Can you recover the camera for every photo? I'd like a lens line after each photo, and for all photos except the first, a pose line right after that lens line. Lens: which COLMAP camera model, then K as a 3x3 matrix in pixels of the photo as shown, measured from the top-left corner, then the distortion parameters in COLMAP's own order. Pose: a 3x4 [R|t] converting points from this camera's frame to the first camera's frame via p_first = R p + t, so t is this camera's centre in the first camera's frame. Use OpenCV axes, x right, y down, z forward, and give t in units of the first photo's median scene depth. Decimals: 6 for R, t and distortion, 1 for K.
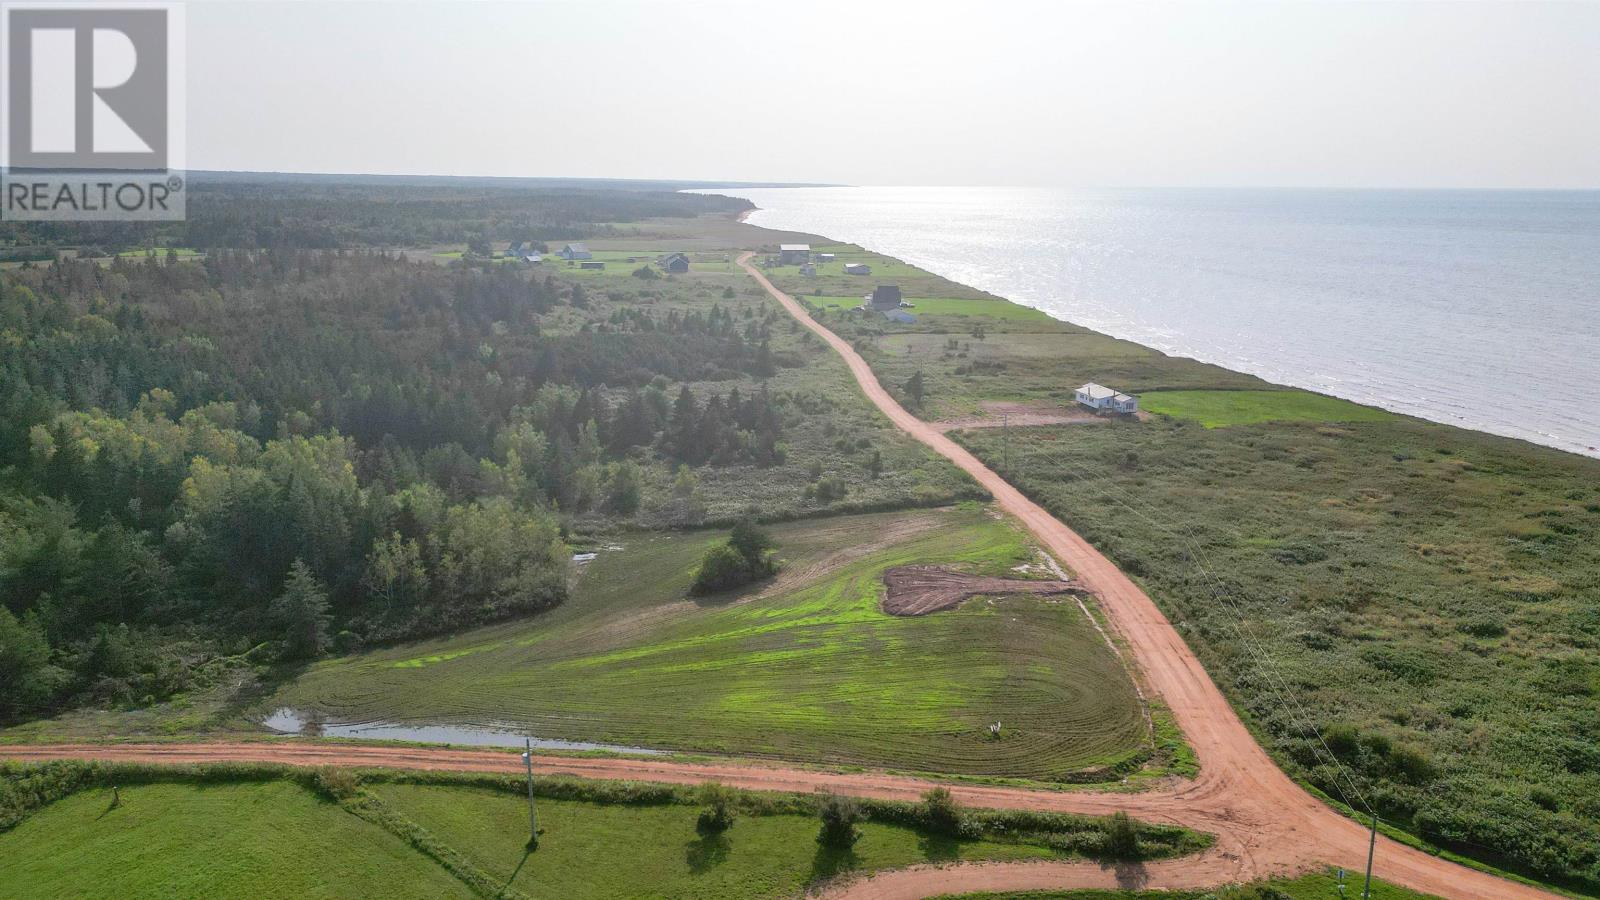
lens RADIAL K [[1120.2, 0, 797.5], [0, 1120.2, 444.7], [0, 0, 1]] dist [0.088519, -0.088392]
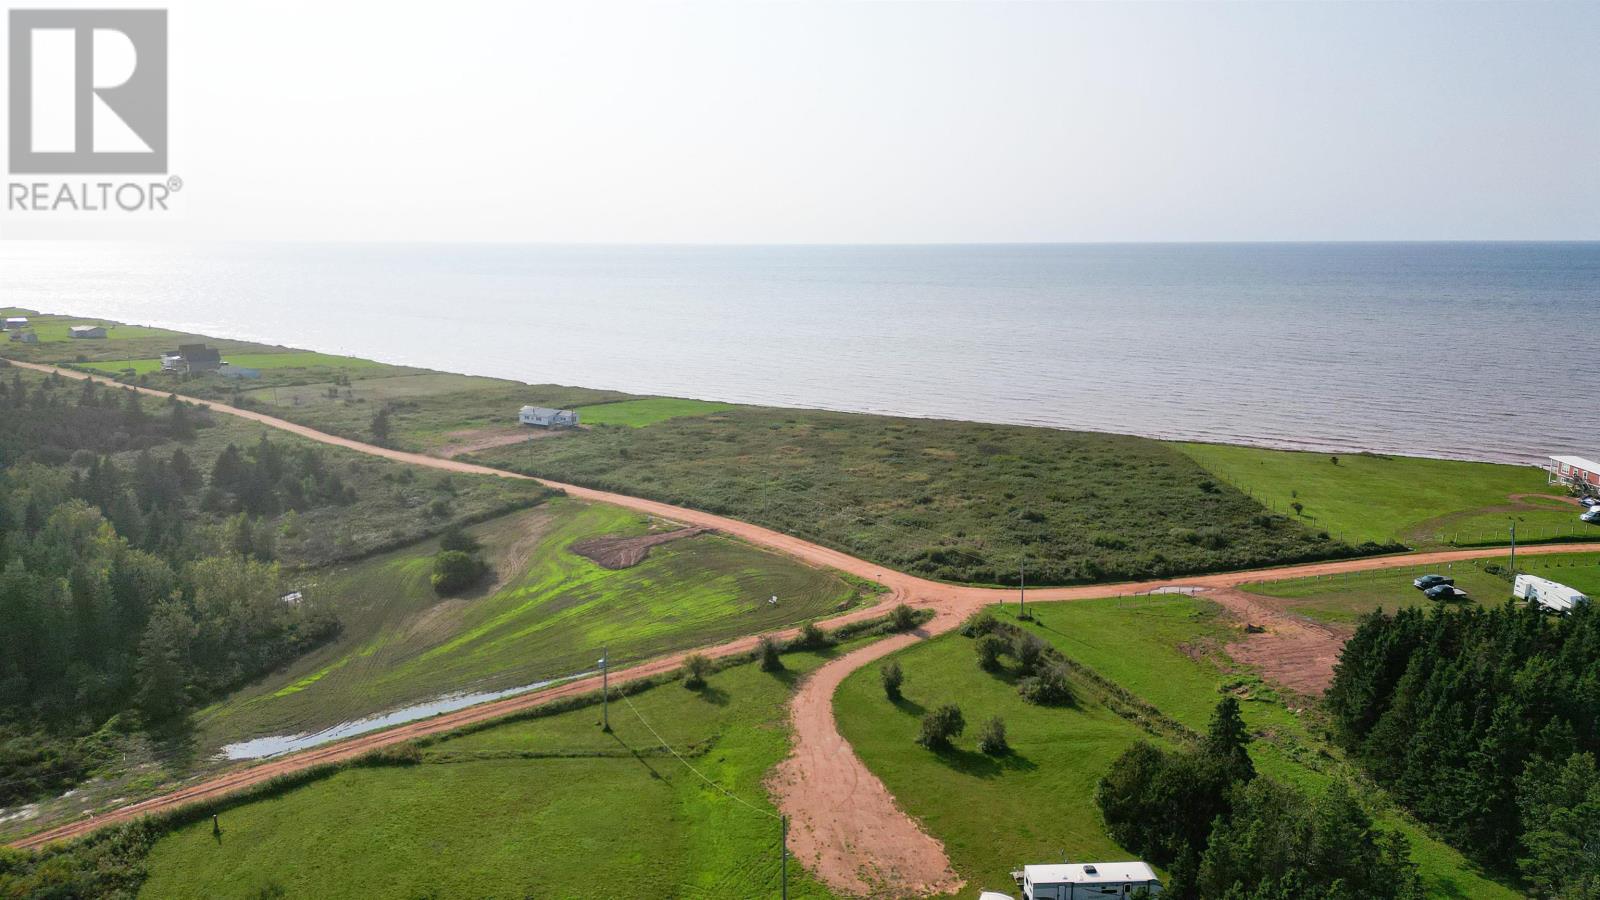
lens RADIAL K [[1120.2, 0, 803.9], [0, 1120.2, 451.7], [0, 0, 1]] dist [0.088519, -0.088392]
pose [[0.733618, -0.135435, 0.665929, -0.836840], [0.161624, 0.986594, 0.022598, 0.032766], [-0.660062, 0.091051, 0.745673, -0.167273]]
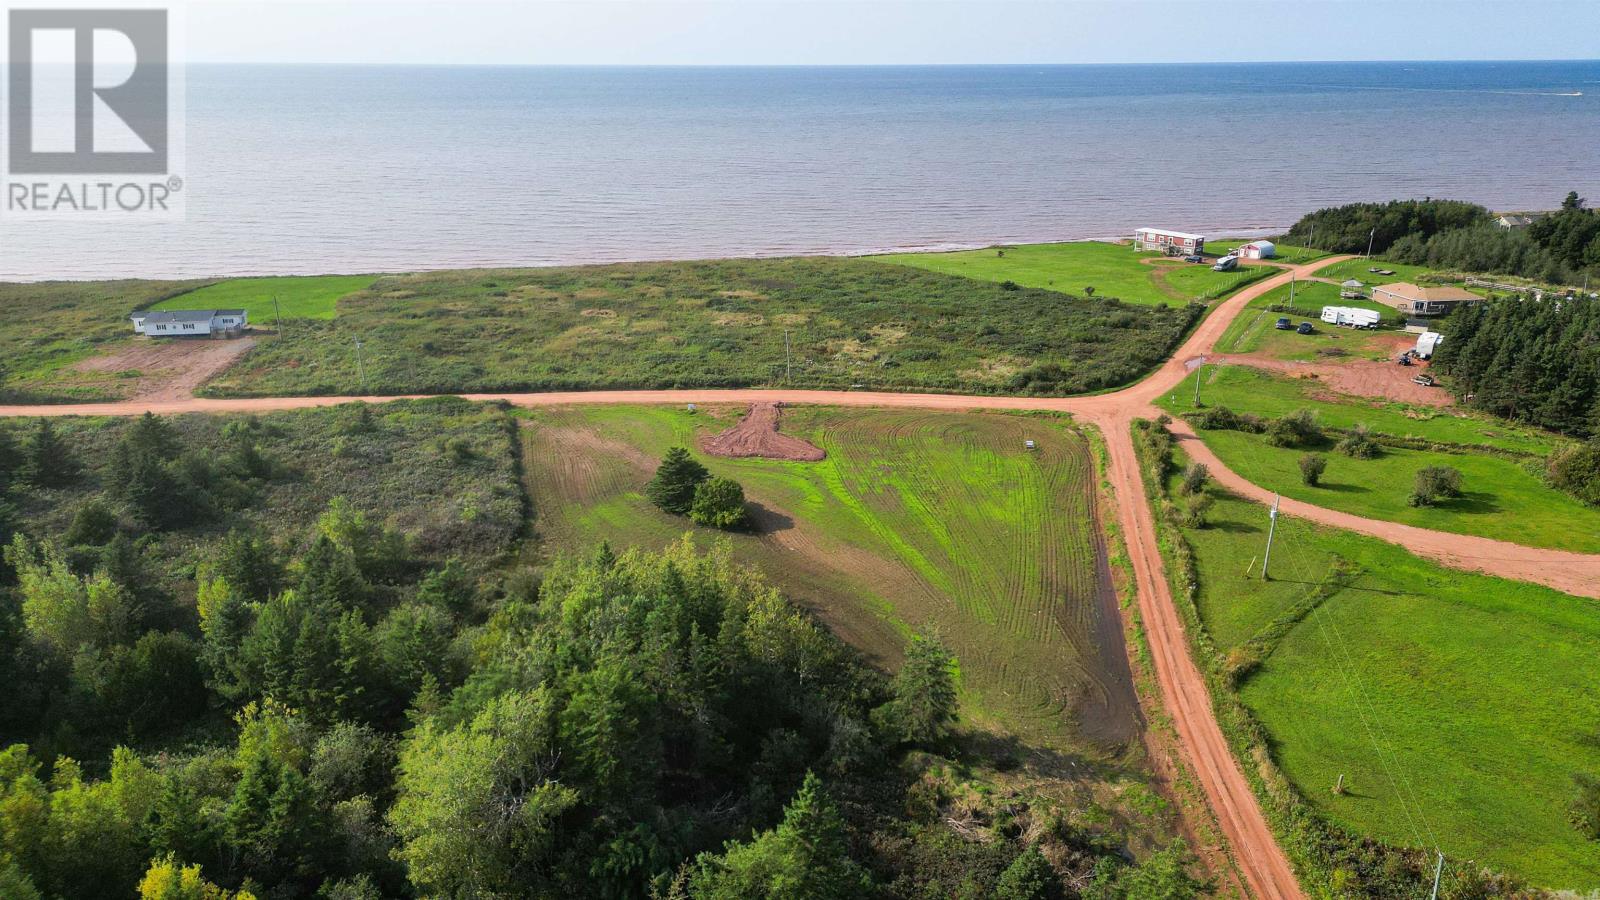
lens RADIAL K [[1120.2, 0, 800.8], [0, 1120.2, 445.3], [0, 0, 1]] dist [0.088519, -0.088392]
pose [[0.067309, -0.331650, 0.940998, -1.331273], [0.231185, 0.922654, 0.308648, -0.290414], [-0.970579, 0.196770, 0.138776, 1.202586]]
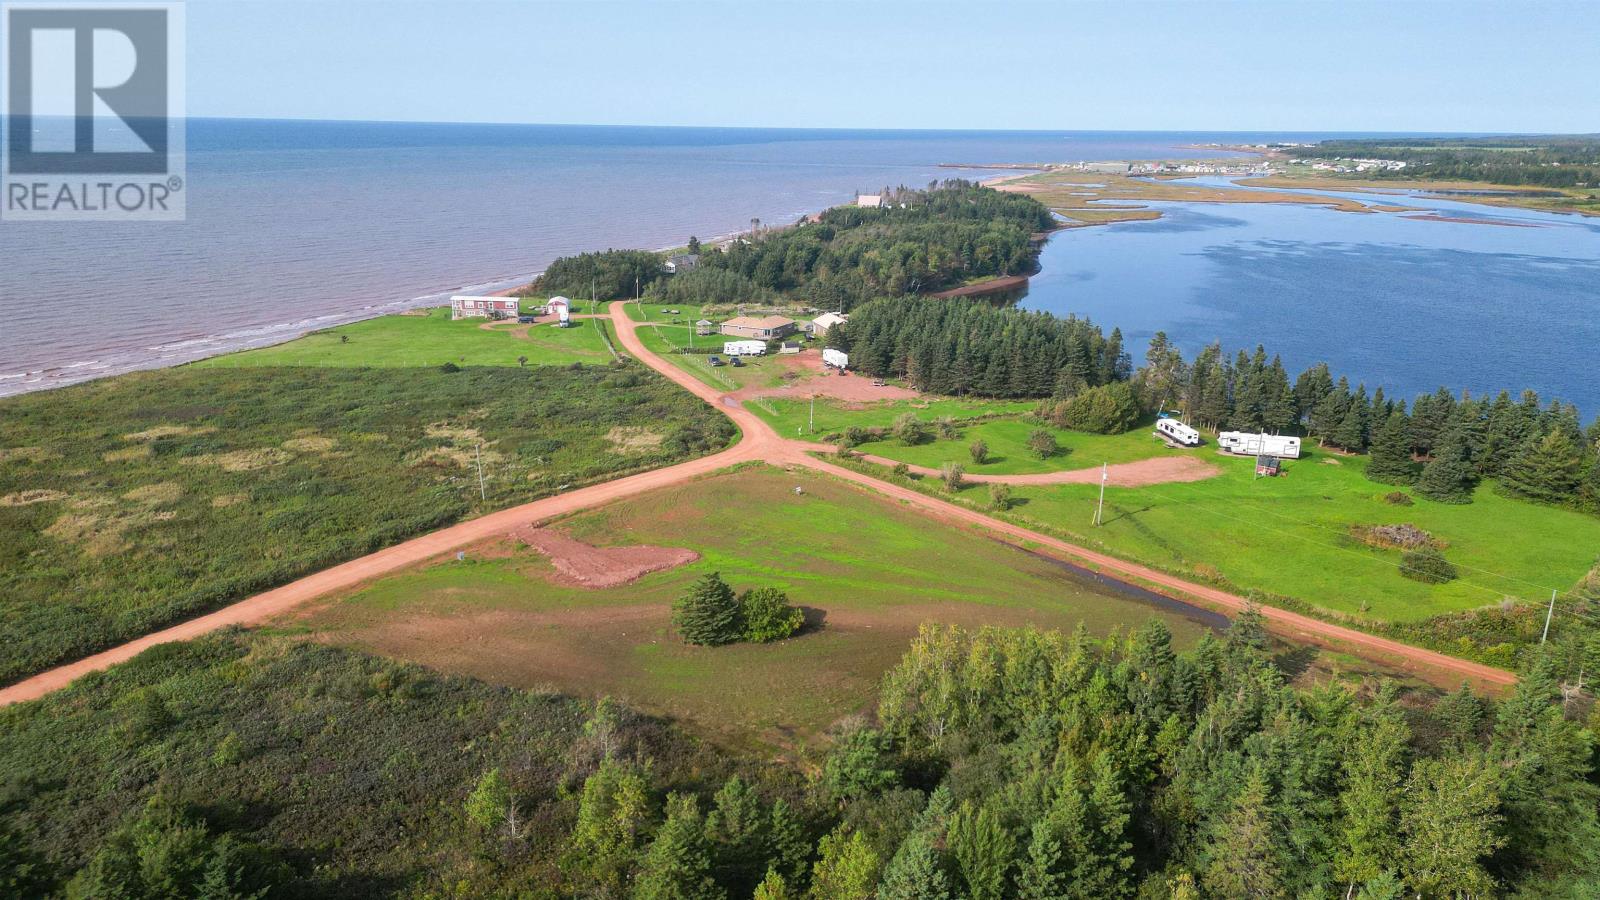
lens RADIAL K [[1120.2, 0, 806.5], [0, 1120.2, 440.7], [0, 0, 1]] dist [0.088519, -0.088392]
pose [[-0.755940, -0.195591, 0.624740, -0.892688], [0.132094, 0.889120, 0.438197, -0.560214], [-0.641176, 0.413775, -0.646285, 2.202525]]
